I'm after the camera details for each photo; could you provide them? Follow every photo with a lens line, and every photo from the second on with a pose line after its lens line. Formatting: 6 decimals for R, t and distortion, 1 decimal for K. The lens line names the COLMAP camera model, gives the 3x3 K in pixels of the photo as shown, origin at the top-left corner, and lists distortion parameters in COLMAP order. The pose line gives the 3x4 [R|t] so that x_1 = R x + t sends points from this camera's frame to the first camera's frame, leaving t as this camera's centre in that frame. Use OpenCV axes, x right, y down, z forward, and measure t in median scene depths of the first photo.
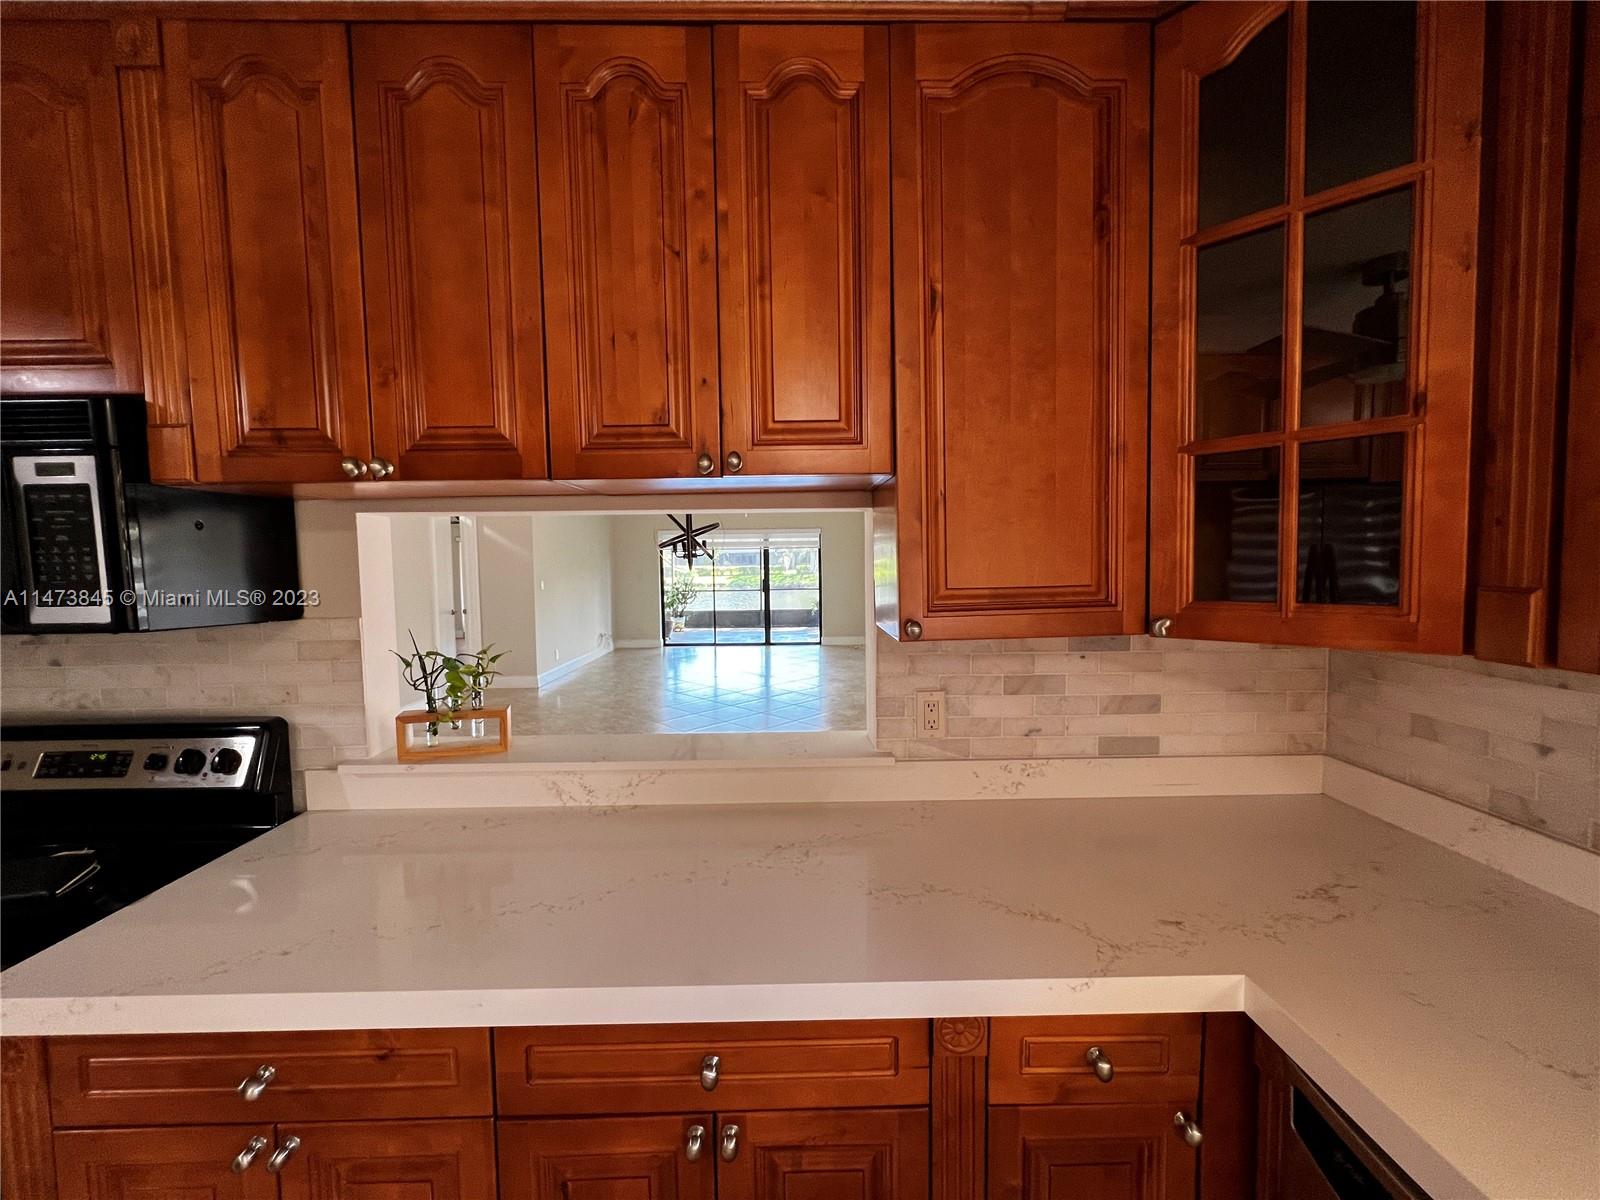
lens RADIAL K [[641.9, 0, 799.1], [0, 641.9, 596.2], [0, 0, 1]] dist [-0.001833, -0.000117]
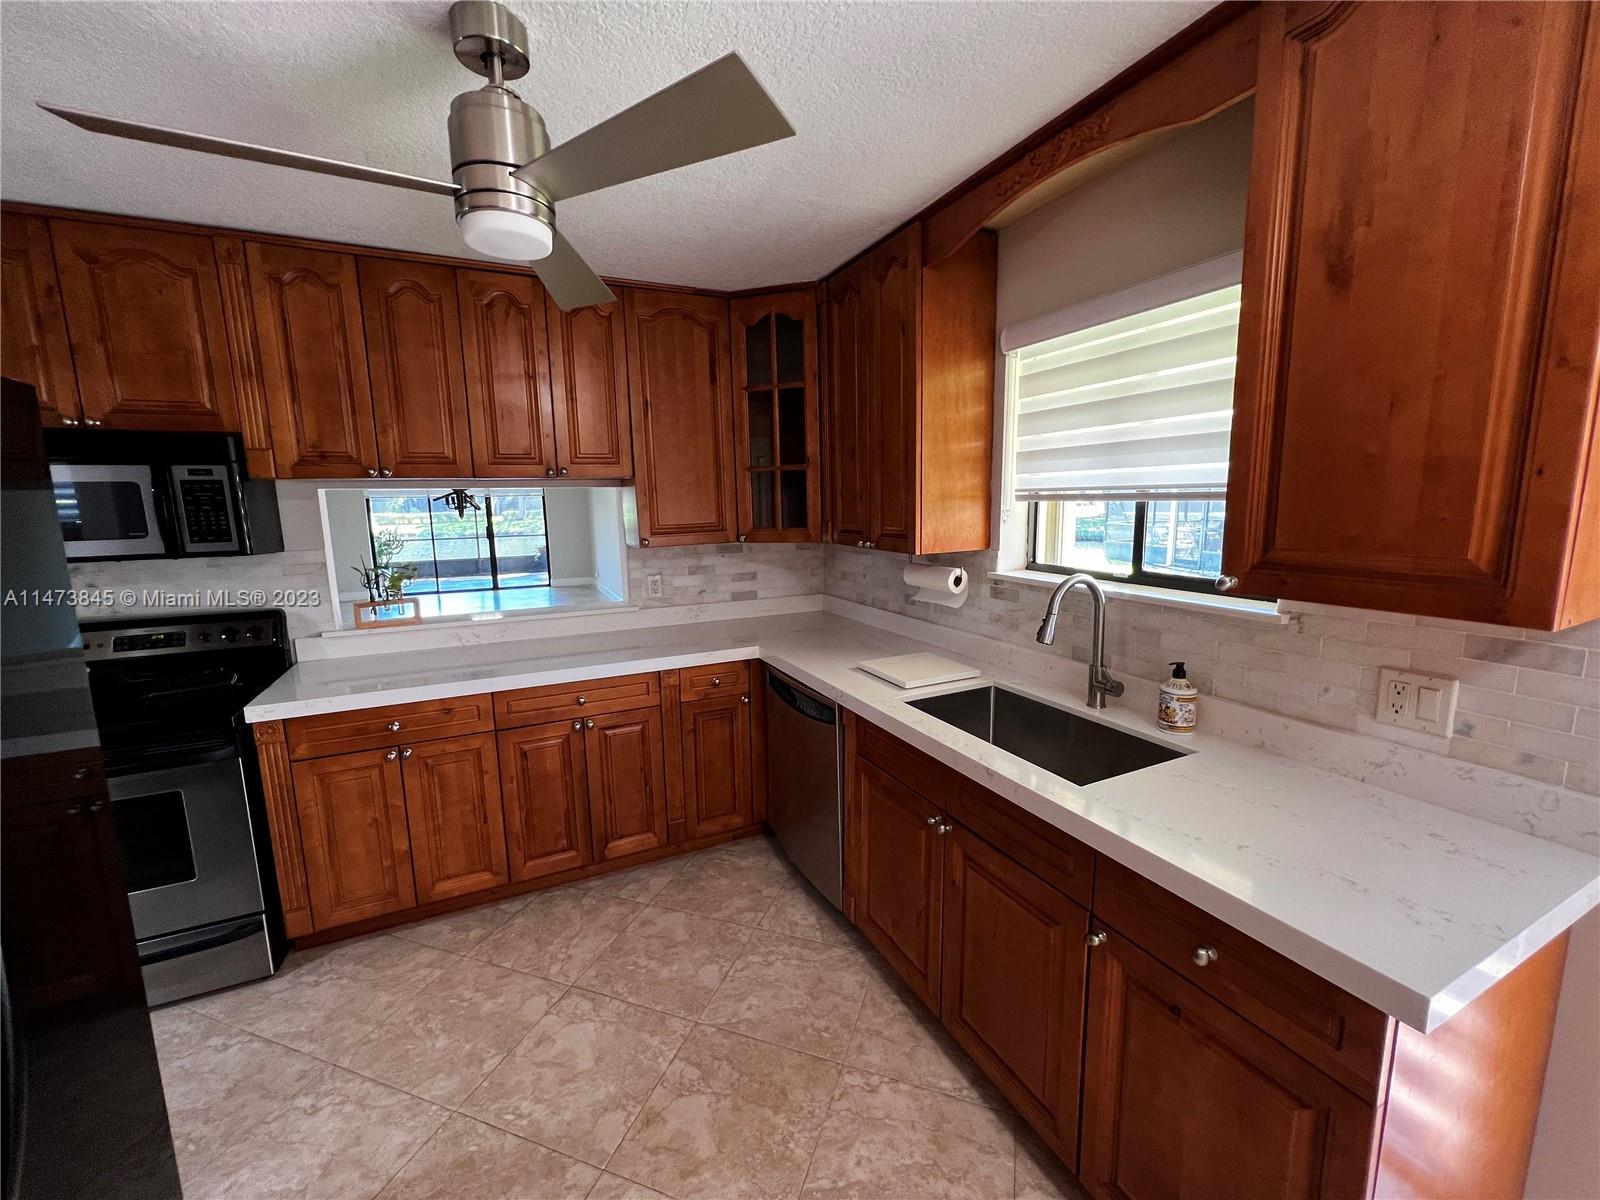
lens RADIAL K [[641.9, 0, 799.1], [0, 641.9, 596.2], [0, 0, 1]] dist [-0.001833, -0.000117]
pose [[0.908587, -0.064747, 0.412648, -0.303827], [0.029251, 0.995350, 0.091771, 0.048383], [-0.416671, -0.071312, 0.906256, -1.434640]]
